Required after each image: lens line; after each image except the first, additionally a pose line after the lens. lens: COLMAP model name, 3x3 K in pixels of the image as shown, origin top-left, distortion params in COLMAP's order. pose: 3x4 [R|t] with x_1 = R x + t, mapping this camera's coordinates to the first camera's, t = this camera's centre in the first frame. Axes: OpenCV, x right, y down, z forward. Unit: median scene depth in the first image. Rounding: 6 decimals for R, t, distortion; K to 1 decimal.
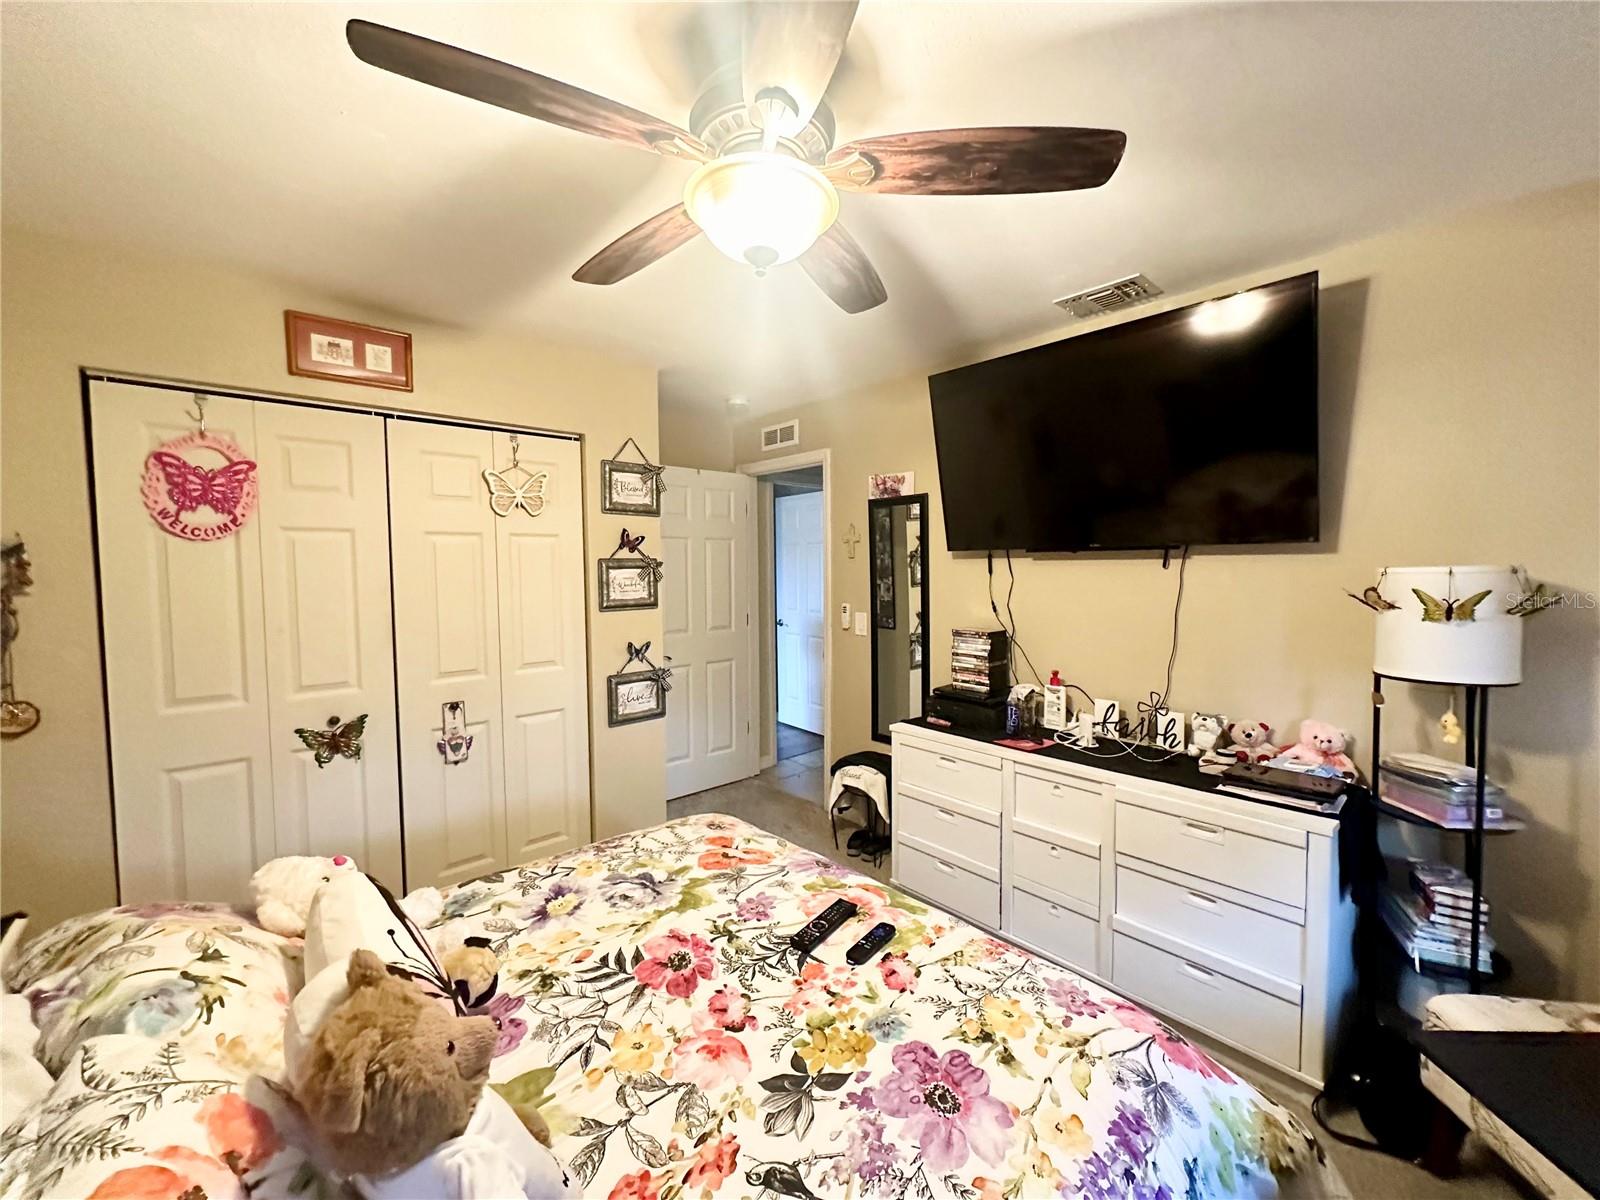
lens RADIAL K [[638.8, 0, 800.1], [0, 638.8, 594.8], [0, 0, 1]] dist [-0.004762, 0.000597]
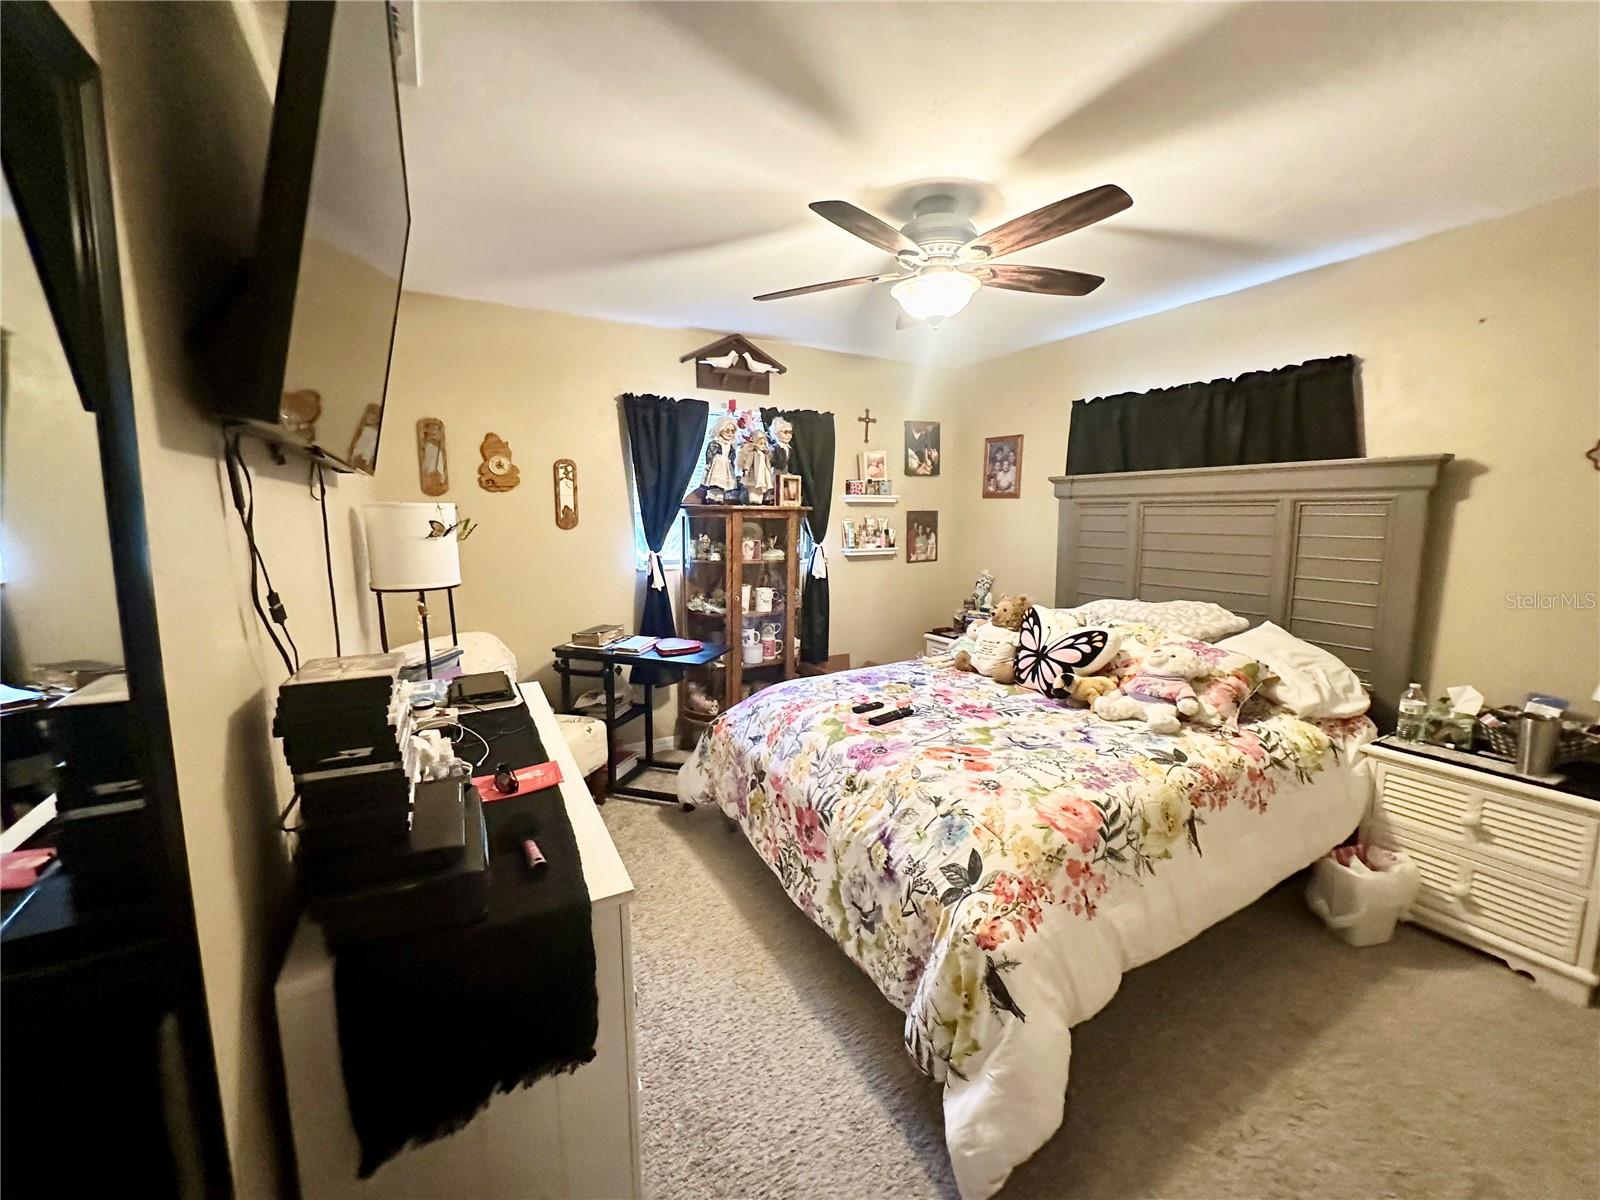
lens RADIAL K [[638.8, 0, 802.9], [0, 638.8, 594.2], [0, 0, 1]] dist [-0.004762, 0.000597]
pose [[-0.976340, -0.019317, 0.215377, -0.087725], [0.018649, 0.984769, 0.172865, -0.084829], [-0.215436, 0.172791, -0.961109, 2.609713]]
